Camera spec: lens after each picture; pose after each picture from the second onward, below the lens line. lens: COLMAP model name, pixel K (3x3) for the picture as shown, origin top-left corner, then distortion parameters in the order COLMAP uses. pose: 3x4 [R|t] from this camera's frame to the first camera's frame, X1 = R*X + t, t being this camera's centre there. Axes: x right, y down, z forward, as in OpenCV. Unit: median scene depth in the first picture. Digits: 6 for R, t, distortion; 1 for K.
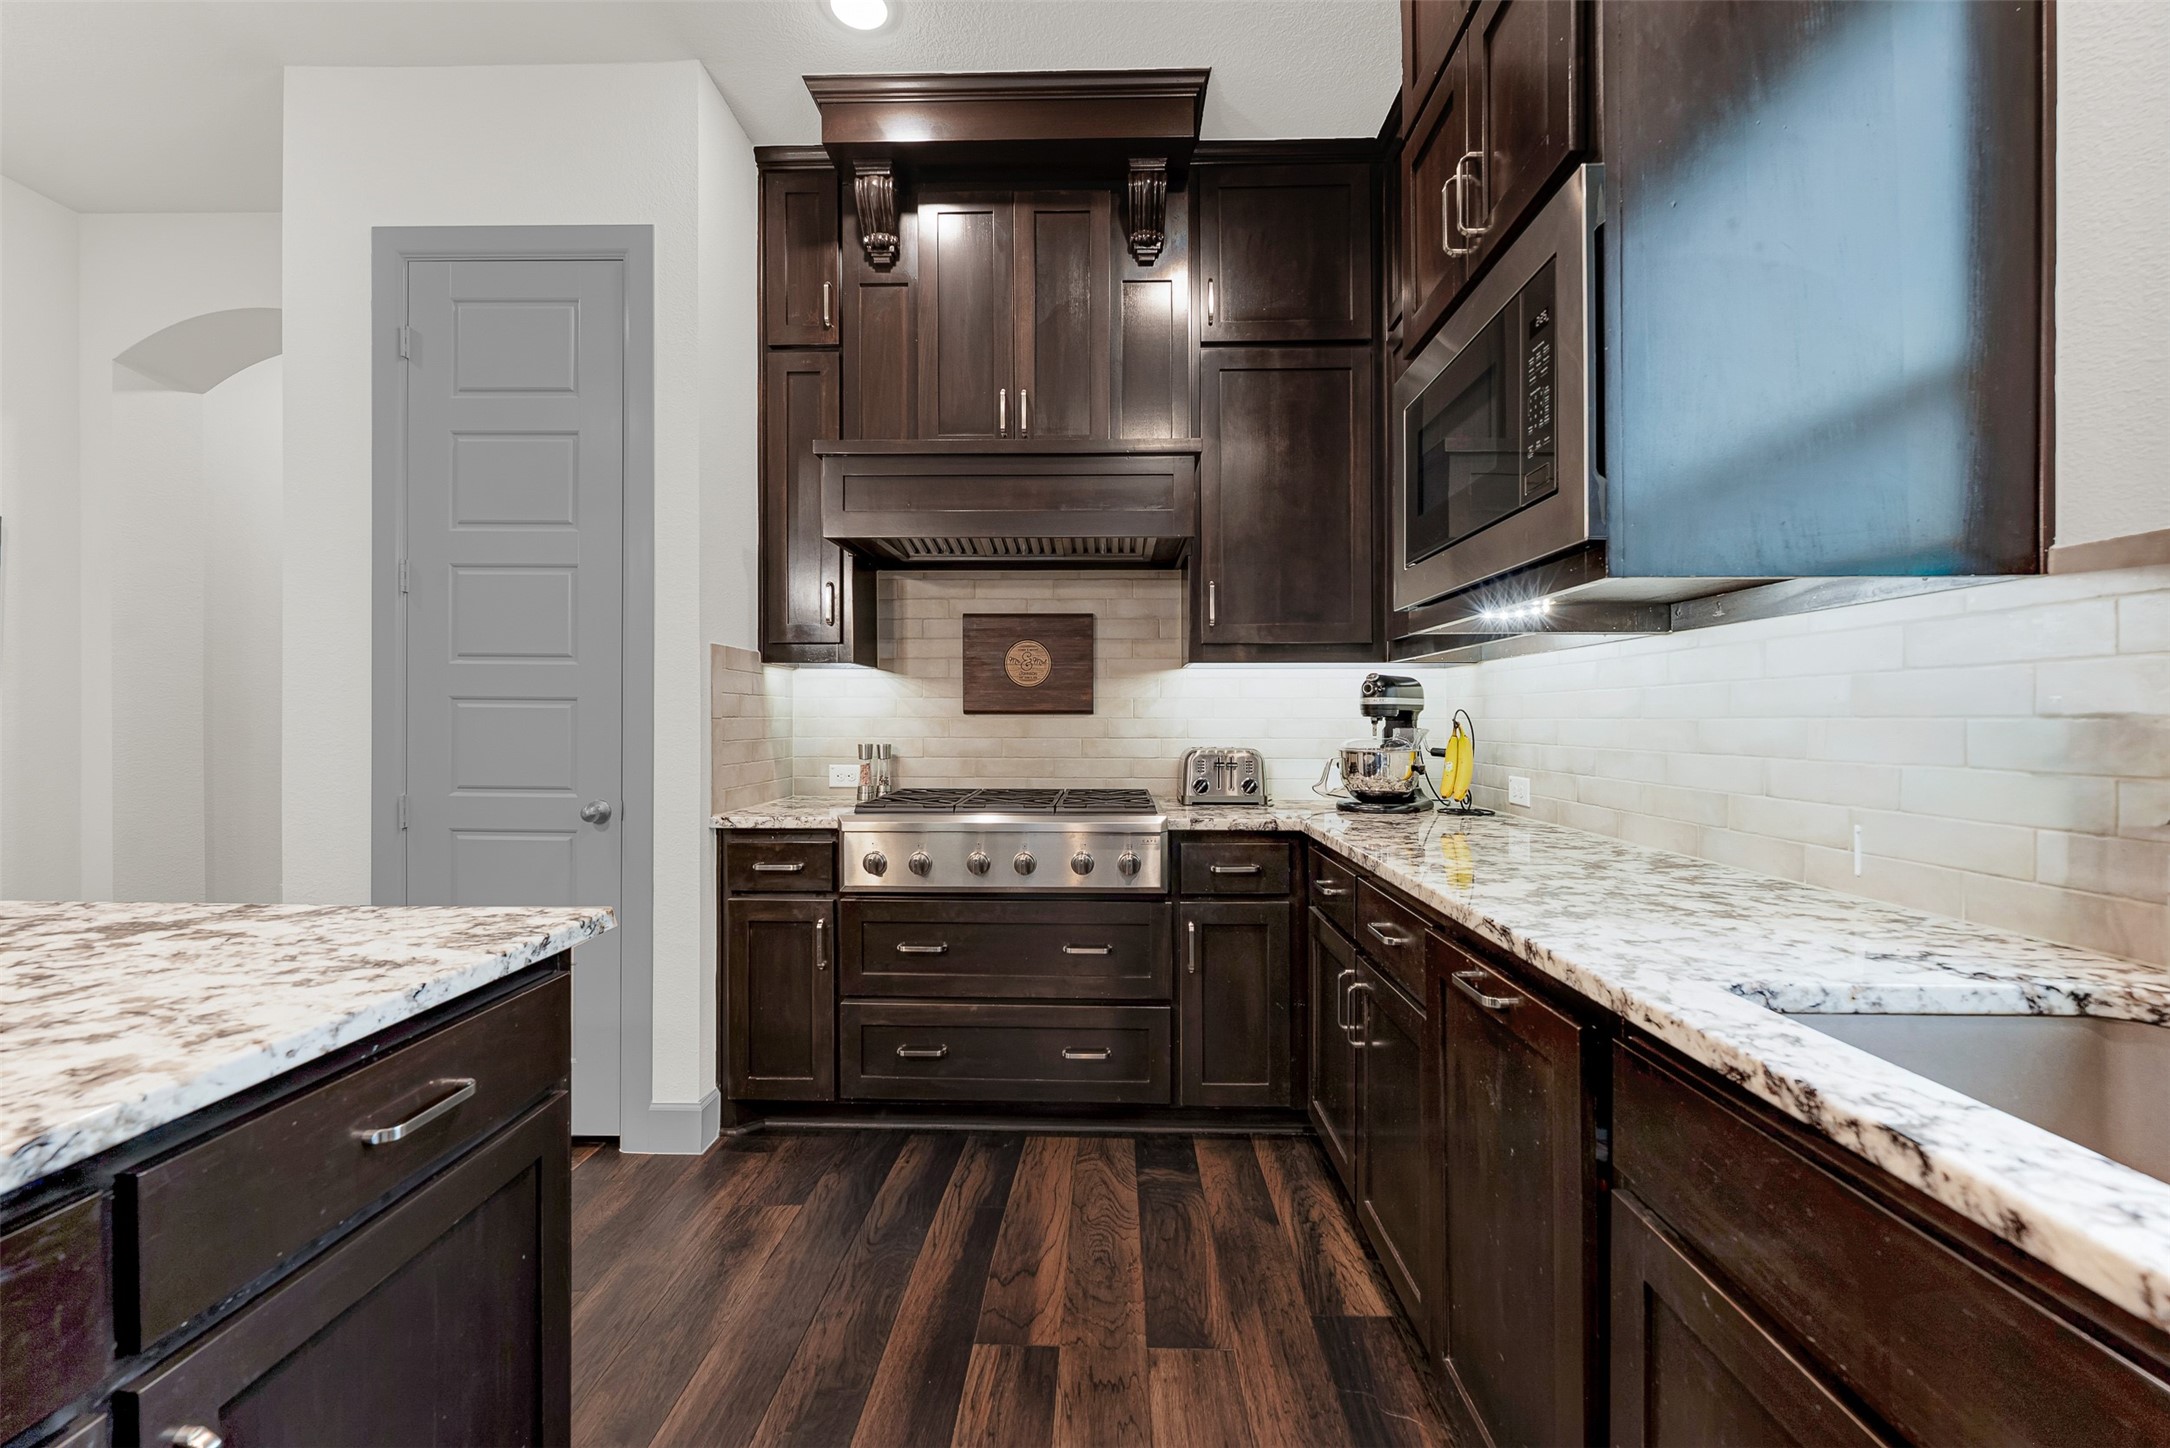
lens RADIAL K [[878.6, 0, 1094.9], [0, 878.6, 736.4], [0, 0, 1]] dist [0.002373, -0.000186]
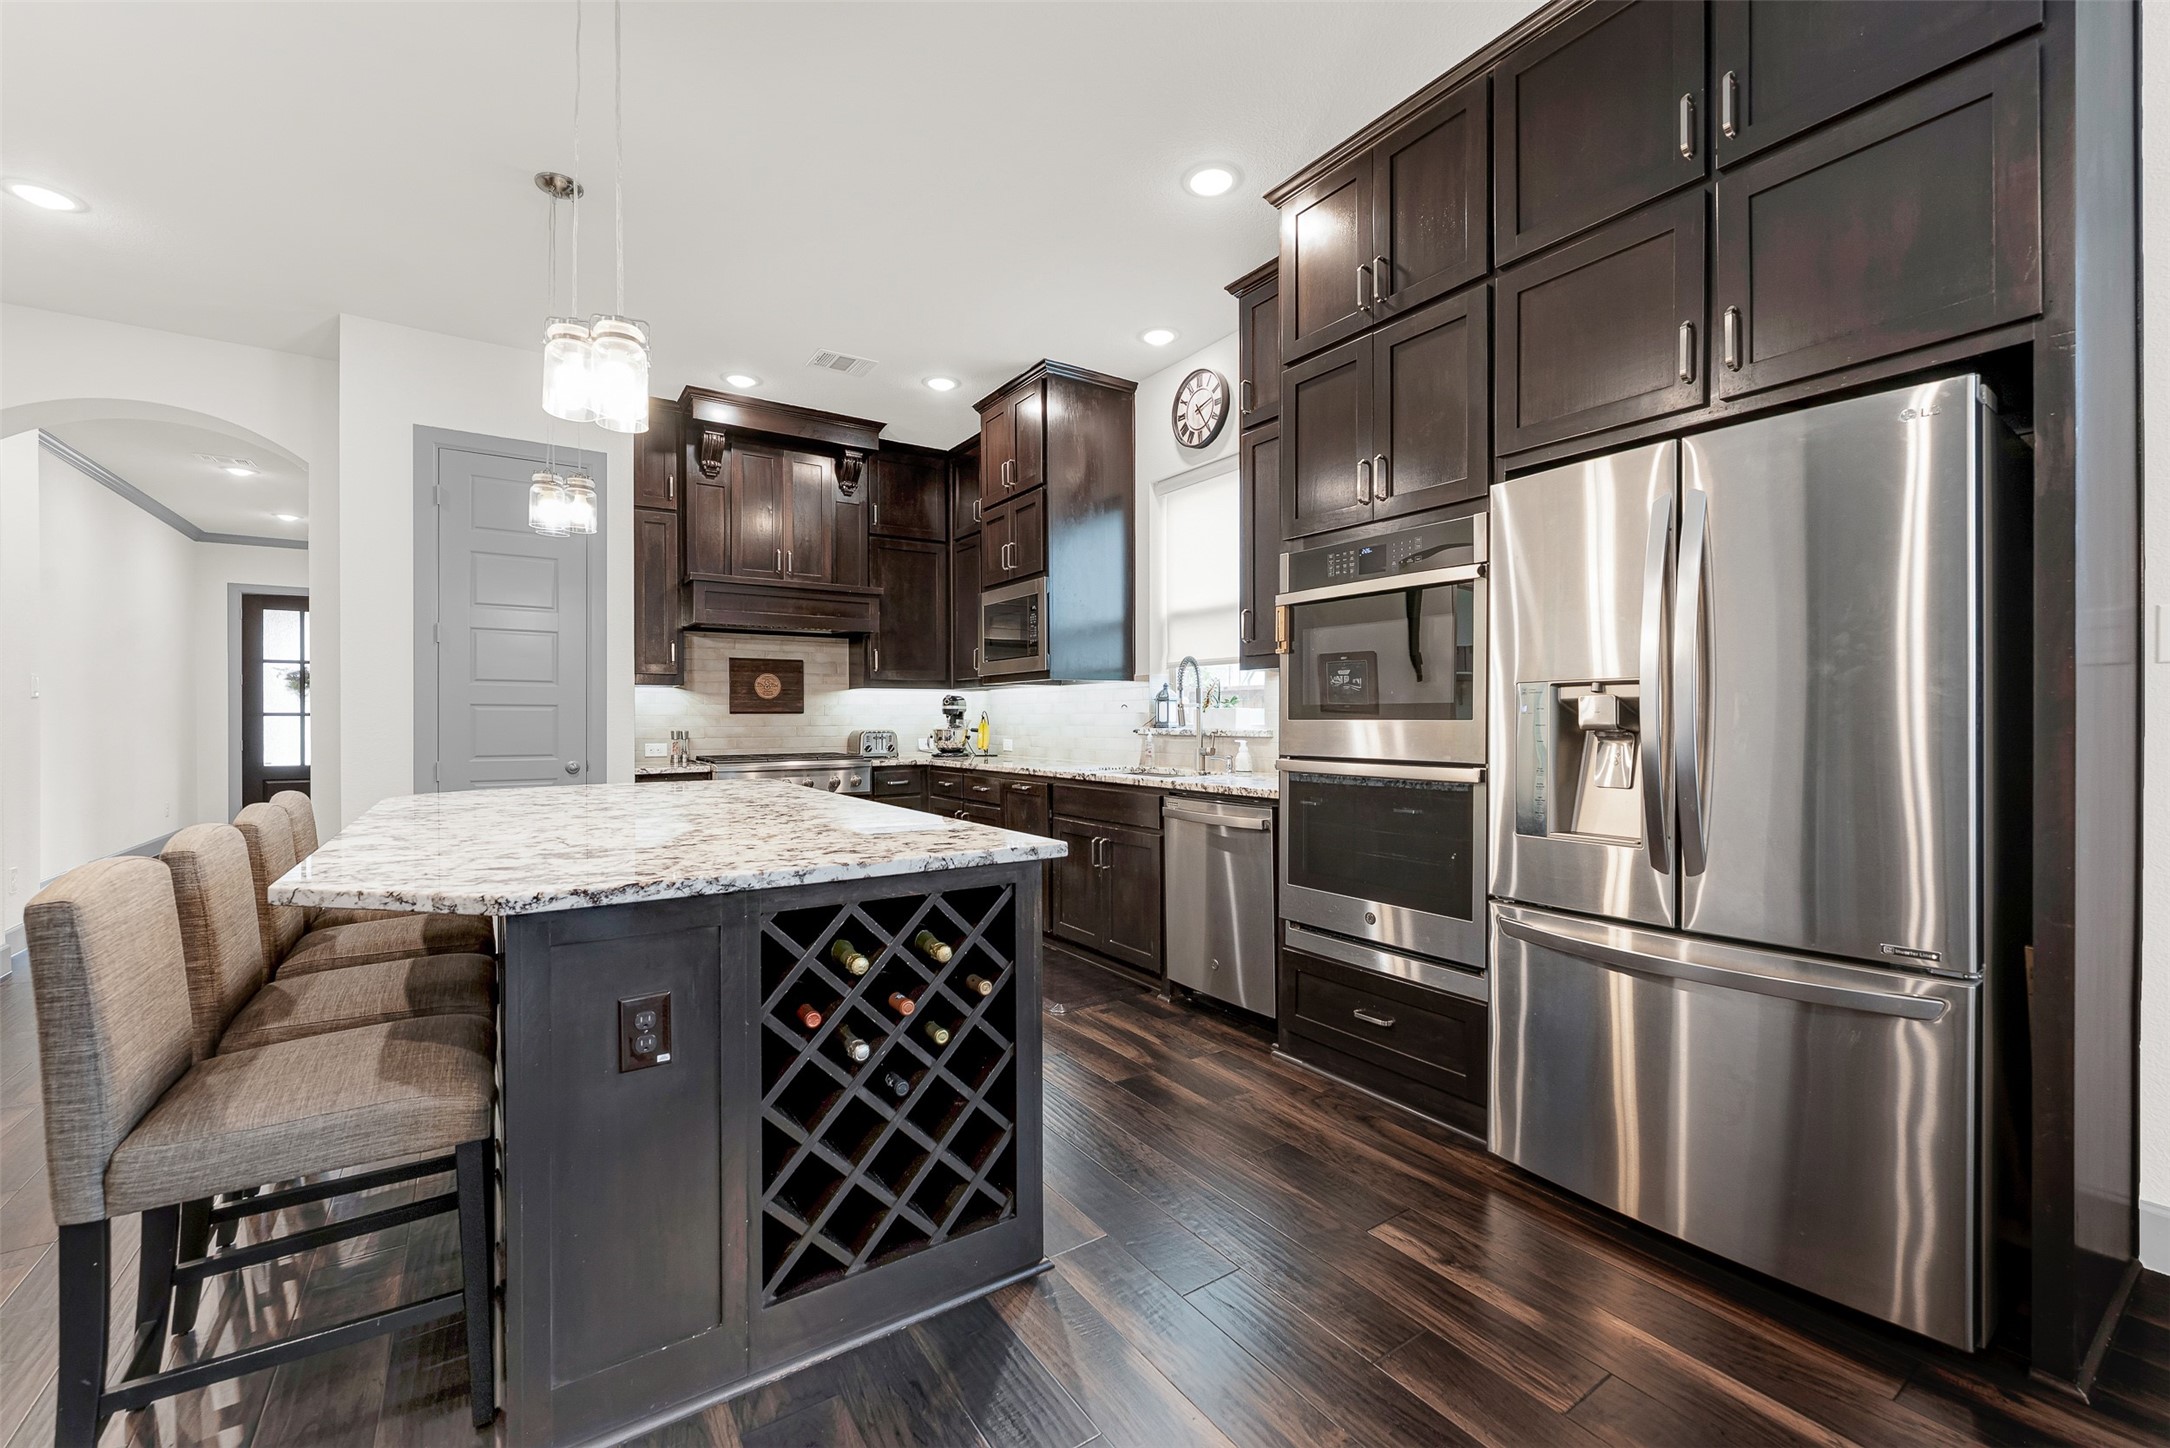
lens RADIAL K [[878.6, 0, 1091.9], [0, 878.6, 720.4], [0, 0, 1]] dist [0.002373, -0.000186]
pose [[0.812233, -0.006825, 0.583294, -0.609544], [0.017382, 0.999771, -0.012506, 0.024253], [-0.583074, 0.020296, 0.812165, -0.904064]]
